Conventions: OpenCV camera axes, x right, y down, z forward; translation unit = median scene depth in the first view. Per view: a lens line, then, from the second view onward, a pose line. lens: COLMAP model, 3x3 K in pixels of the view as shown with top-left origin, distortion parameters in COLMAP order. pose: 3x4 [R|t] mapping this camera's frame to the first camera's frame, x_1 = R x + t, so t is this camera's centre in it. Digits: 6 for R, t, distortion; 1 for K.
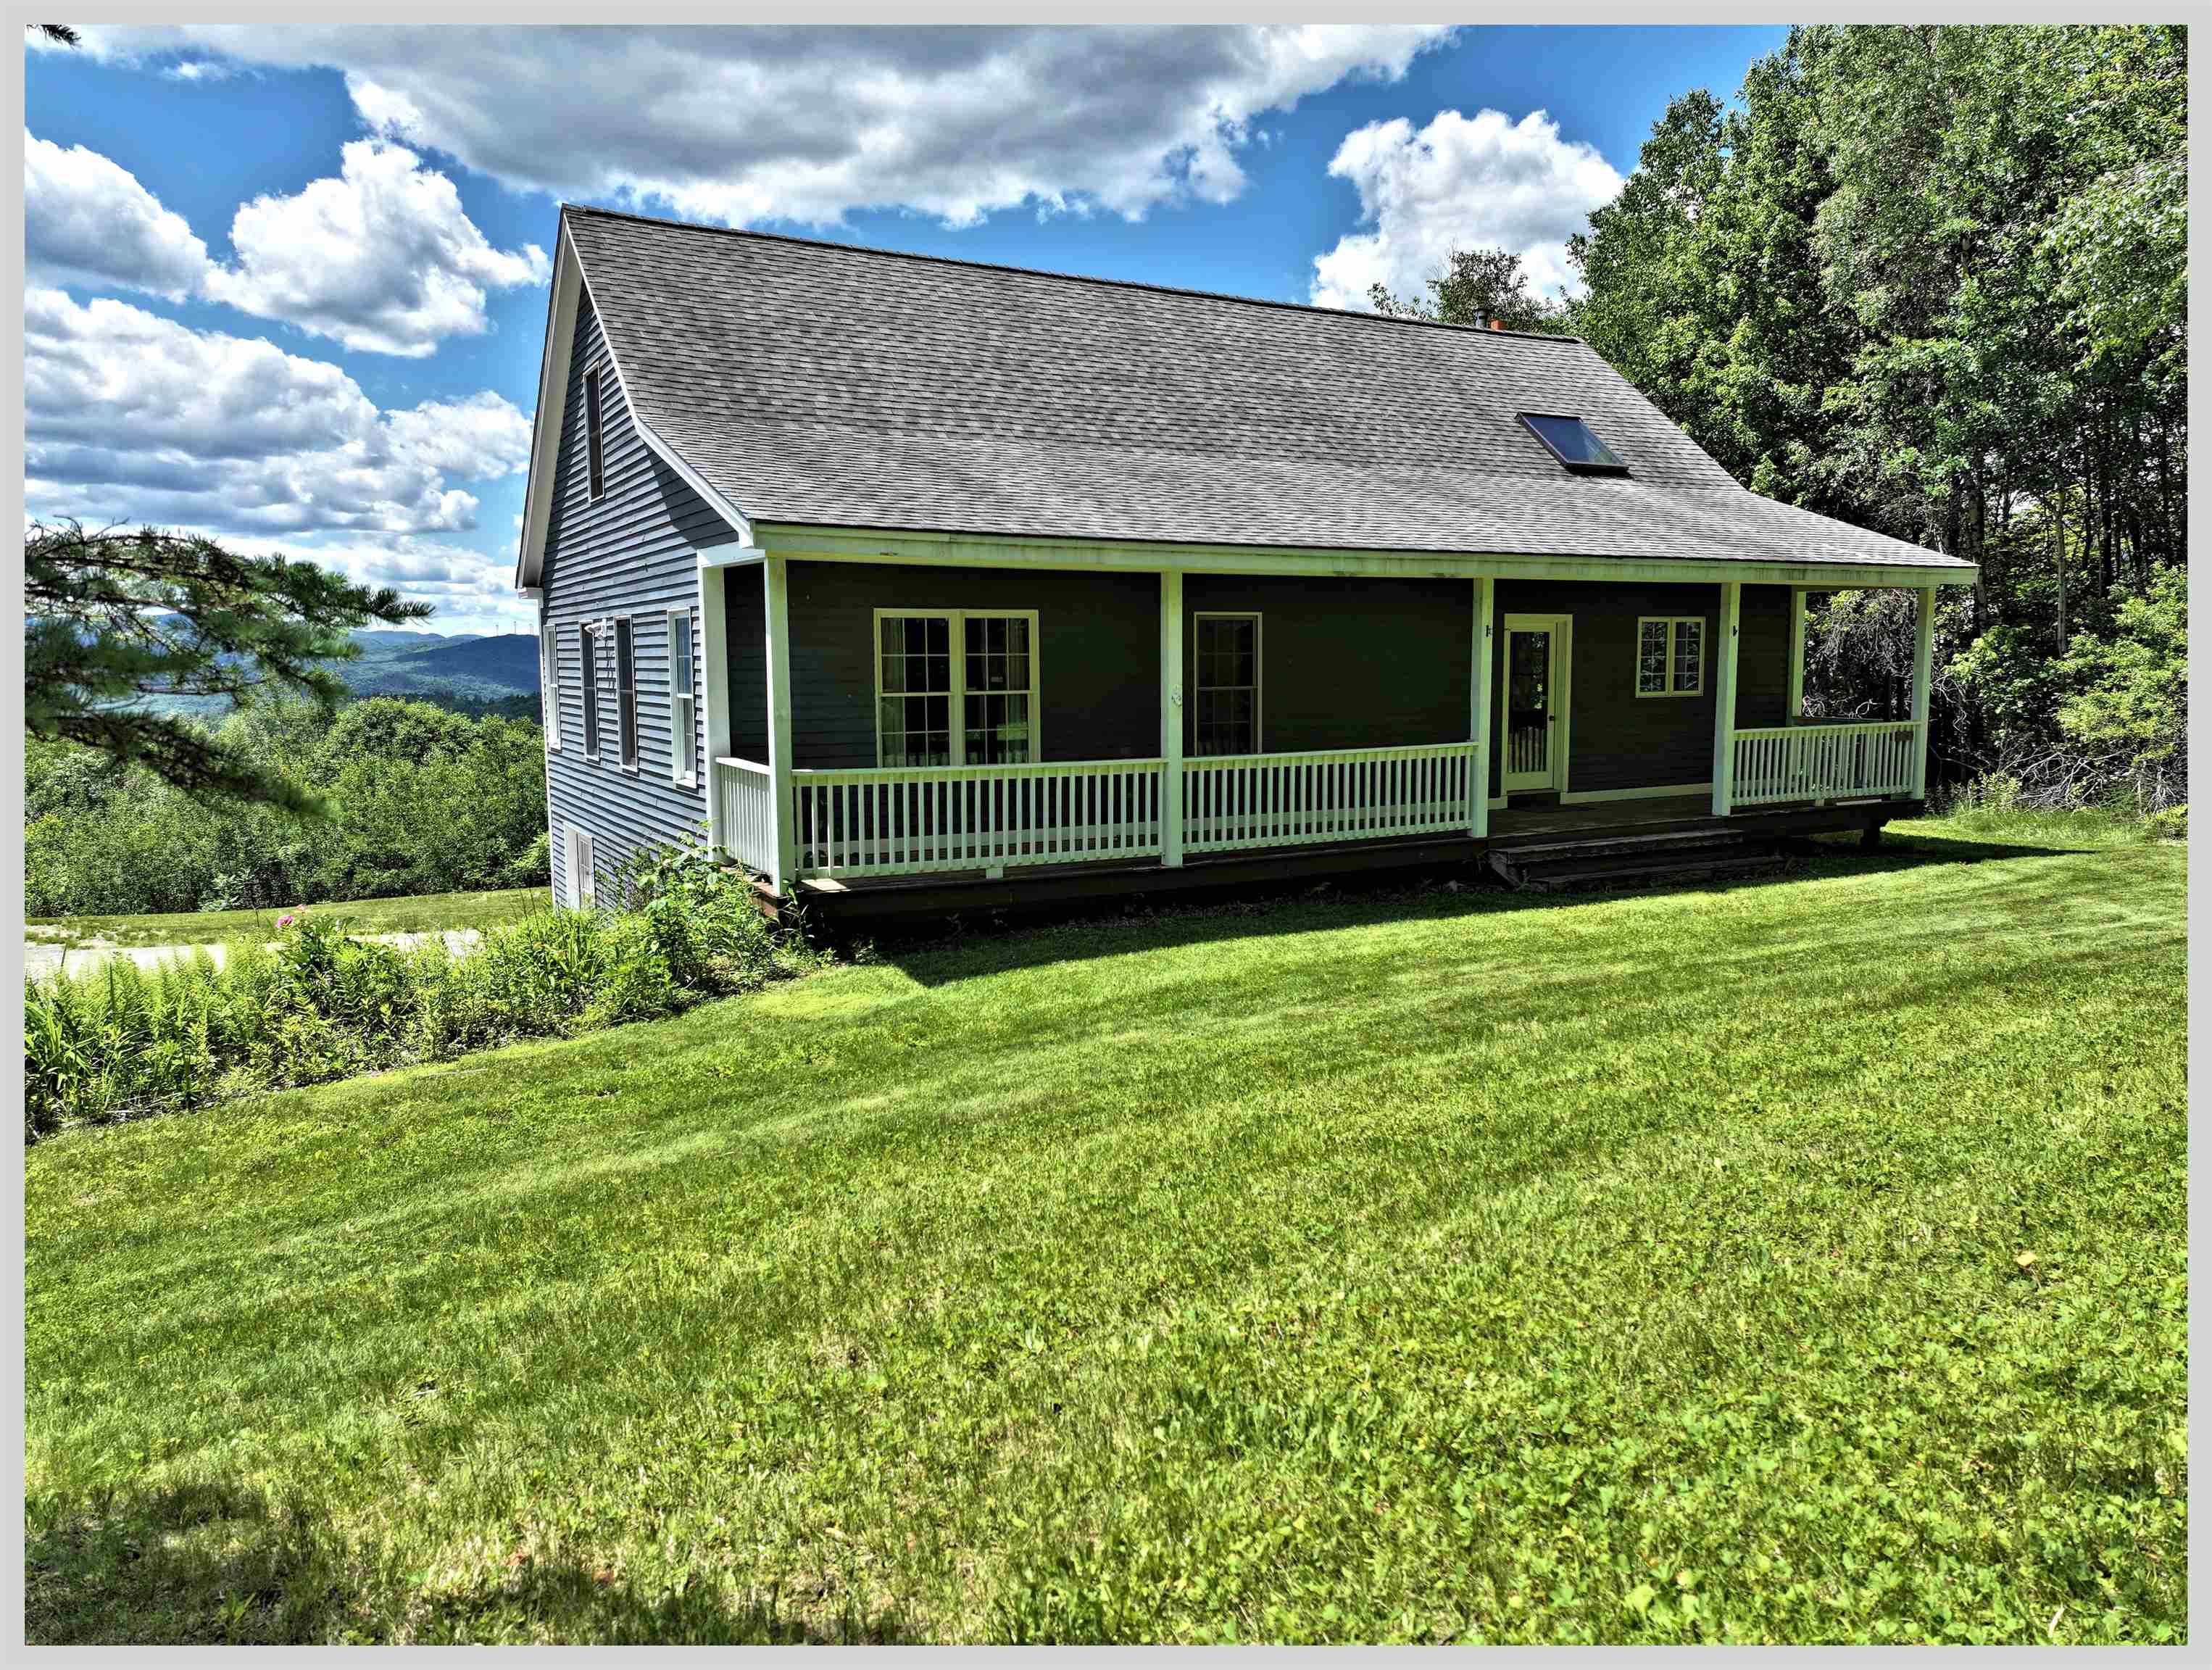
lens RADIAL K [[1525.7, 0, 1113.3], [0, 1525.7, 830.8], [0, 0, 1]] dist [0.004692, -0.000549]
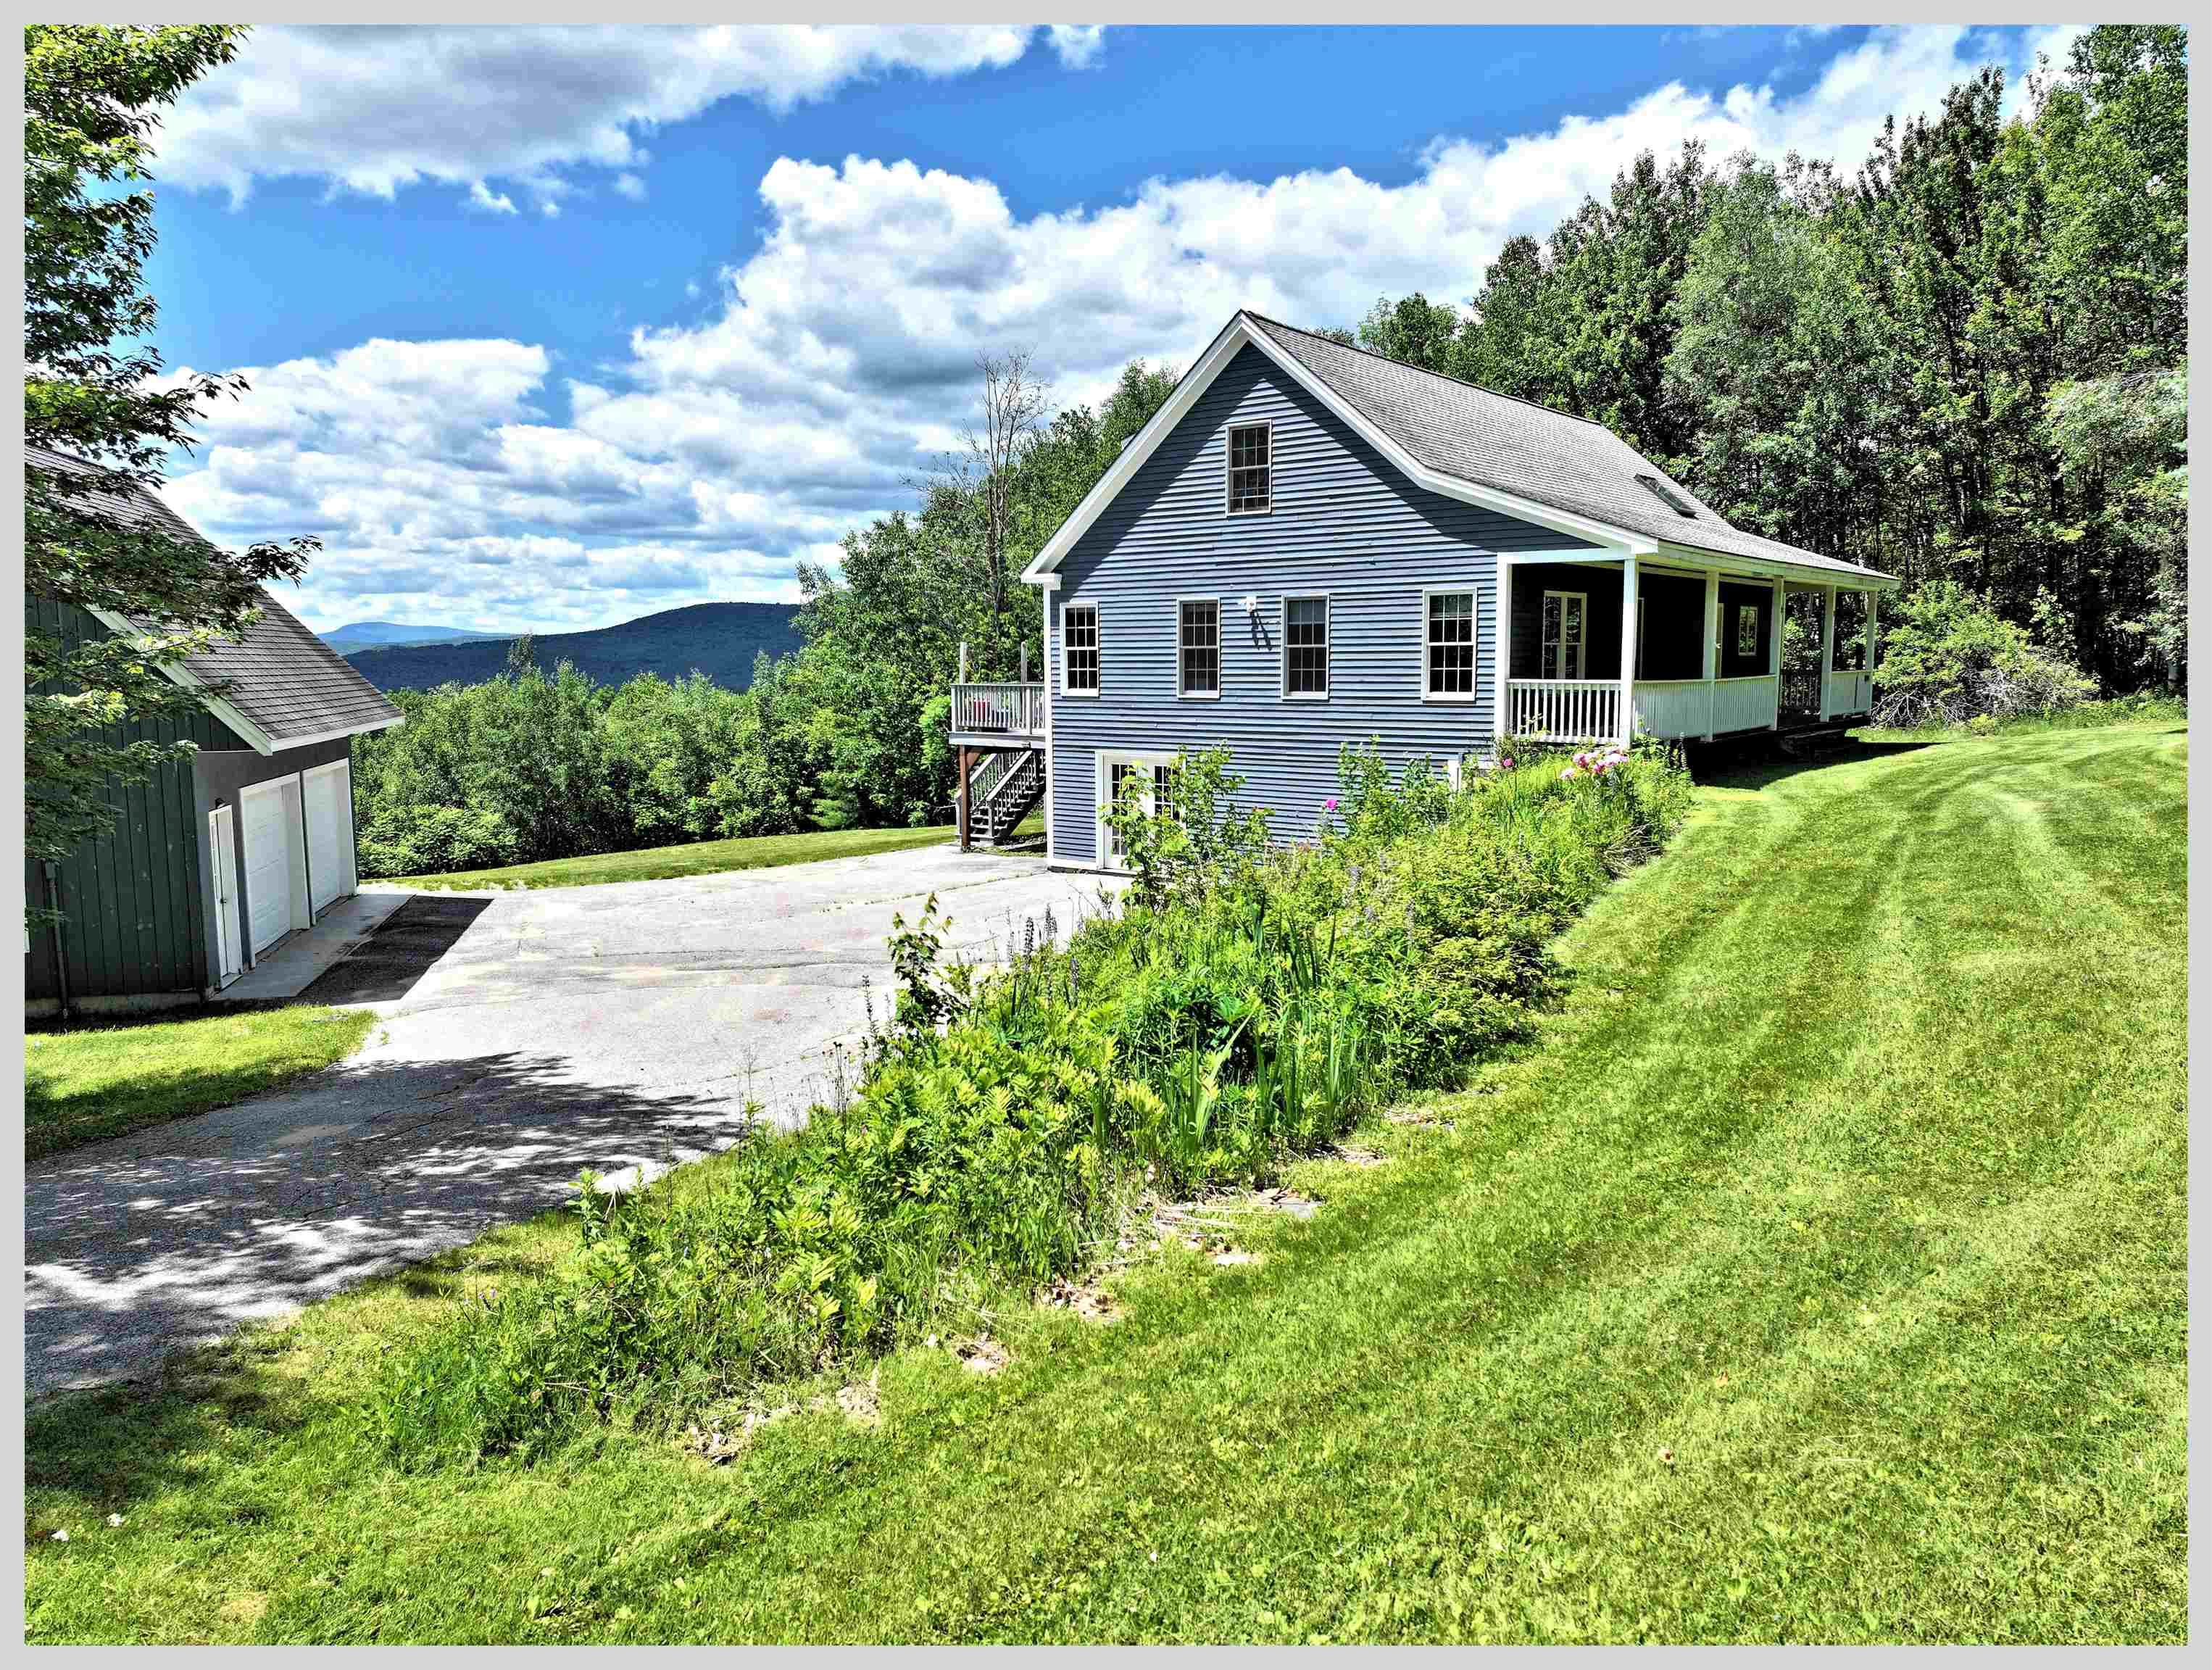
lens RADIAL K [[1525.7, 0, 1113.3], [0, 1525.7, 830.8], [0, 0, 1]] dist [0.004692, -0.000549]
pose [[0.922871, -0.044106, 0.382574, -1.123883], [0.045150, 0.998961, 0.006252, 0.074050], [-0.382453, 0.011503, 0.923904, -0.306901]]
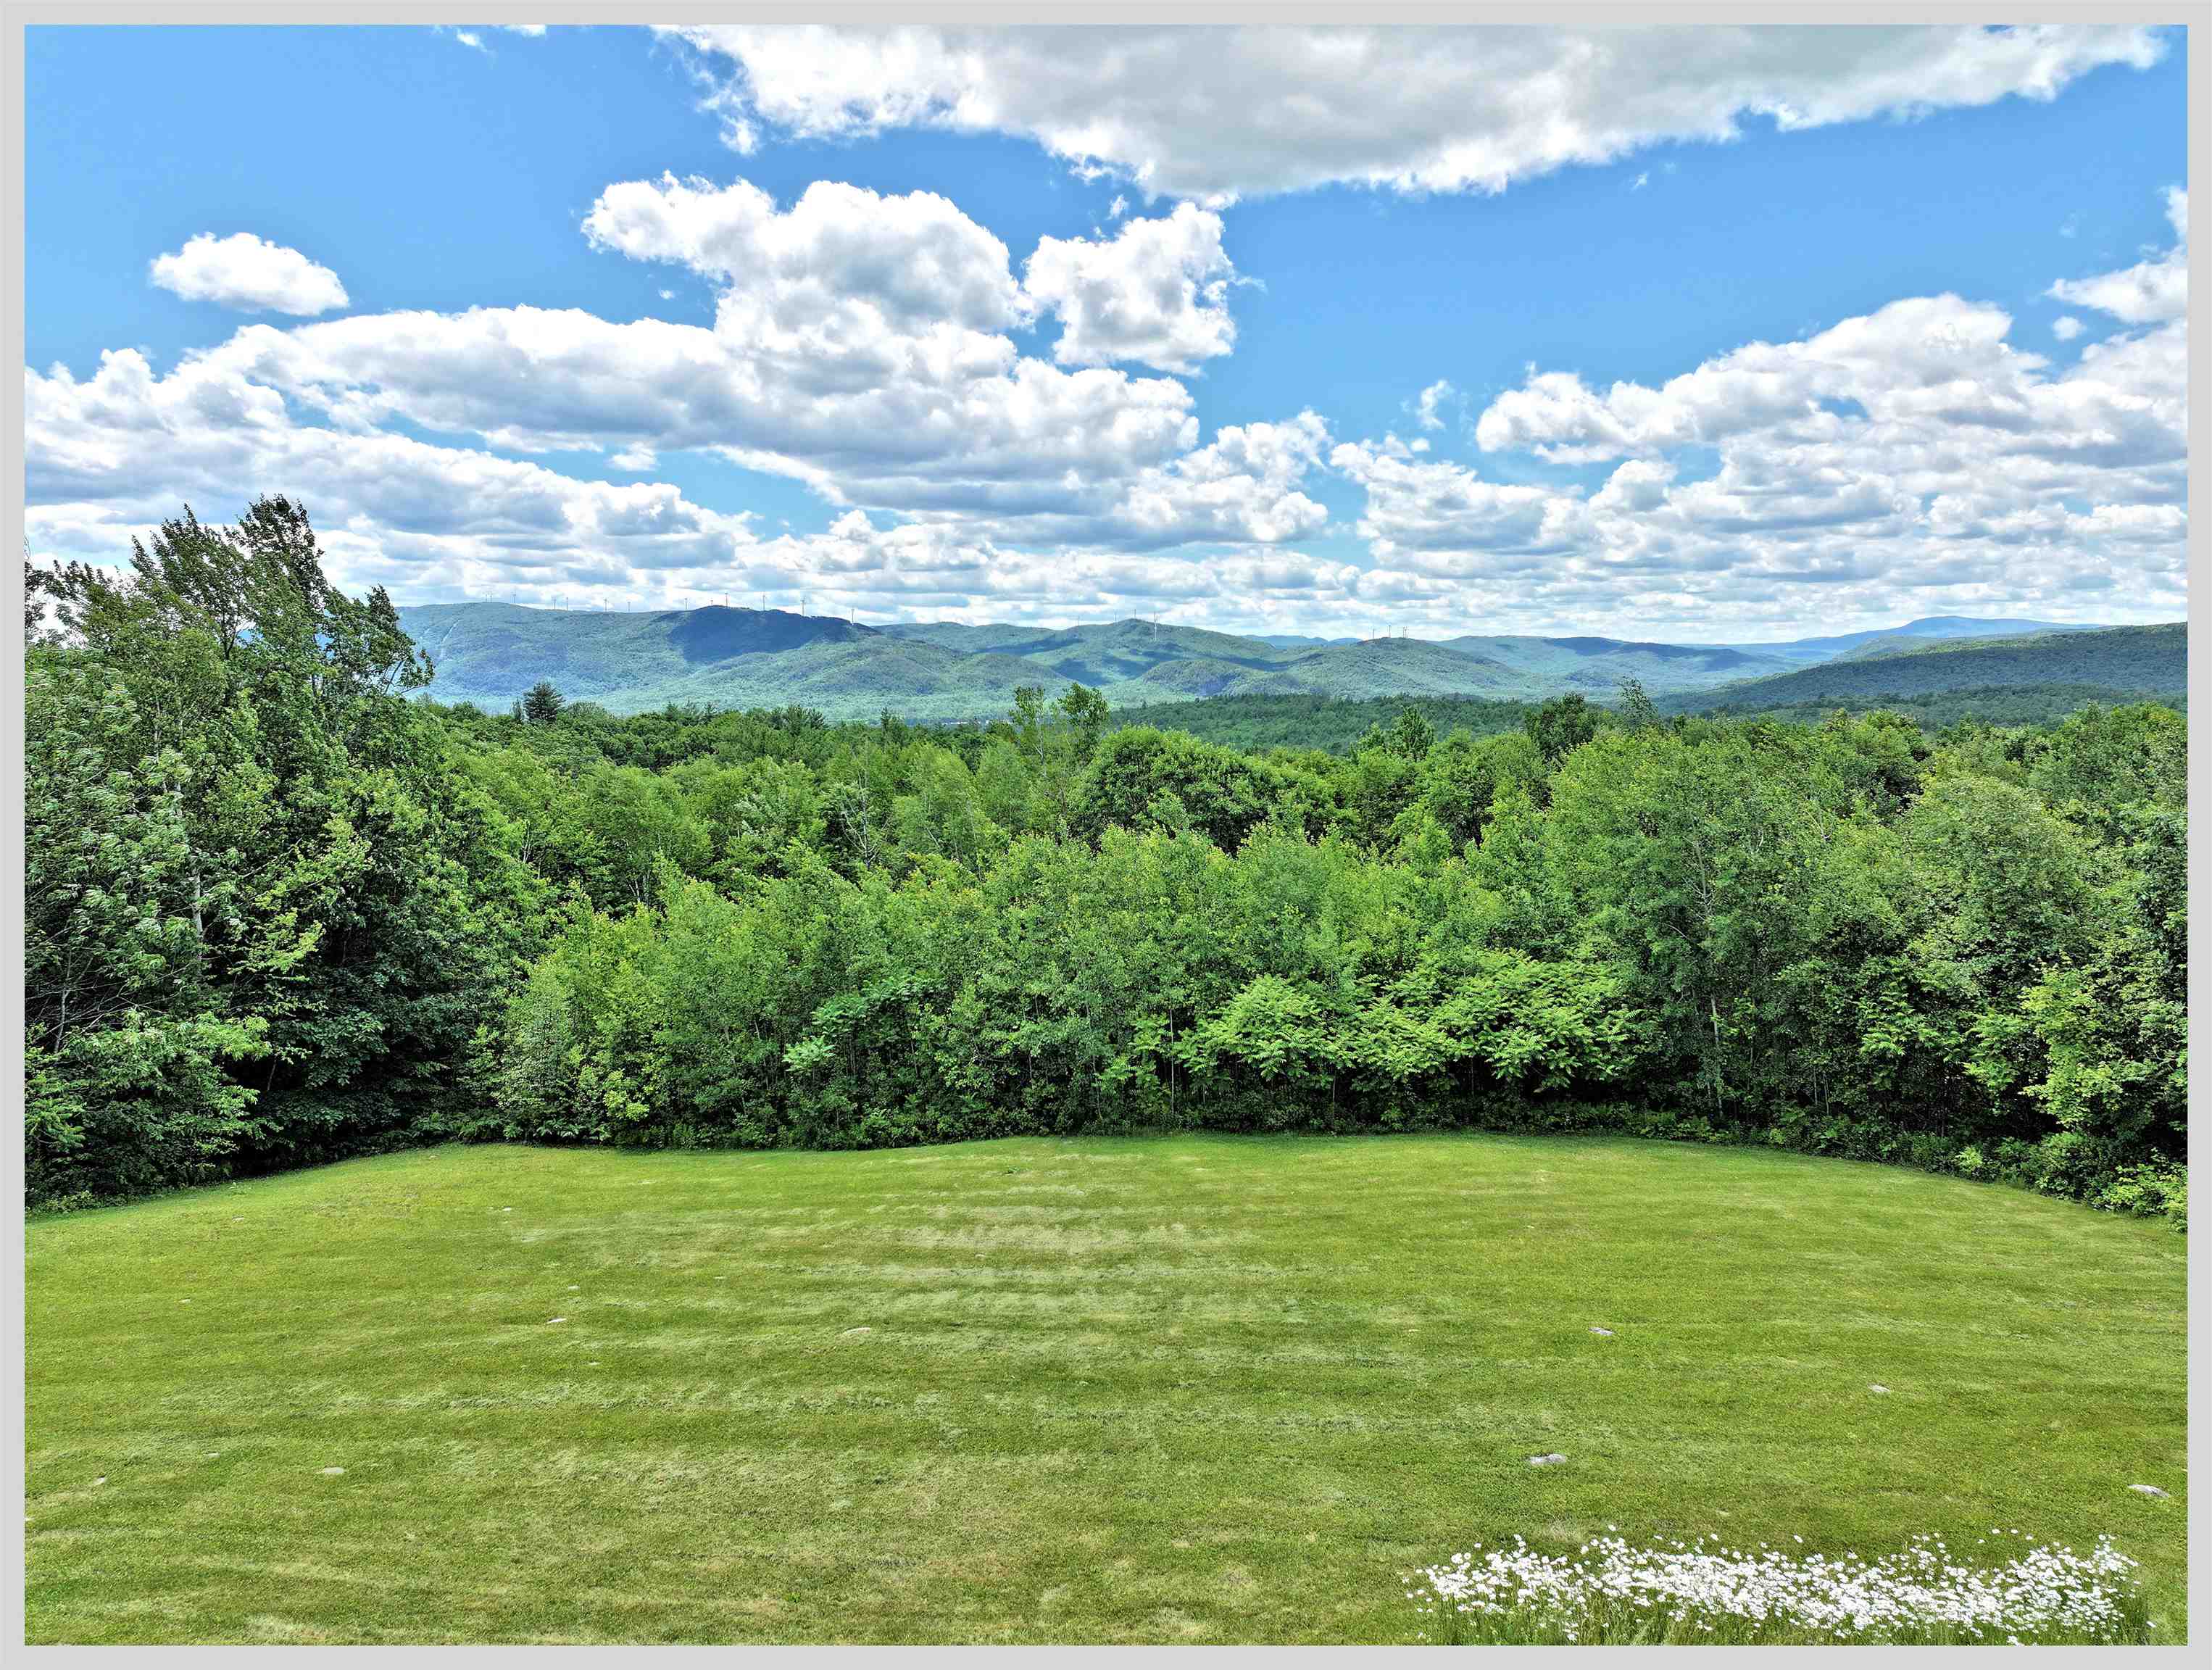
lens RADIAL K [[1519.9, 0, 1107.6], [0, 1519.9, 840.1], [0, 0, 1]] dist [0.026964, -0.003101]
pose [[0.853939, 0.059322, -0.516980, -0.480875], [-0.056172, 0.998184, 0.021755, -0.277281], [0.517332, 0.010462, 0.855721, 1.899555]]
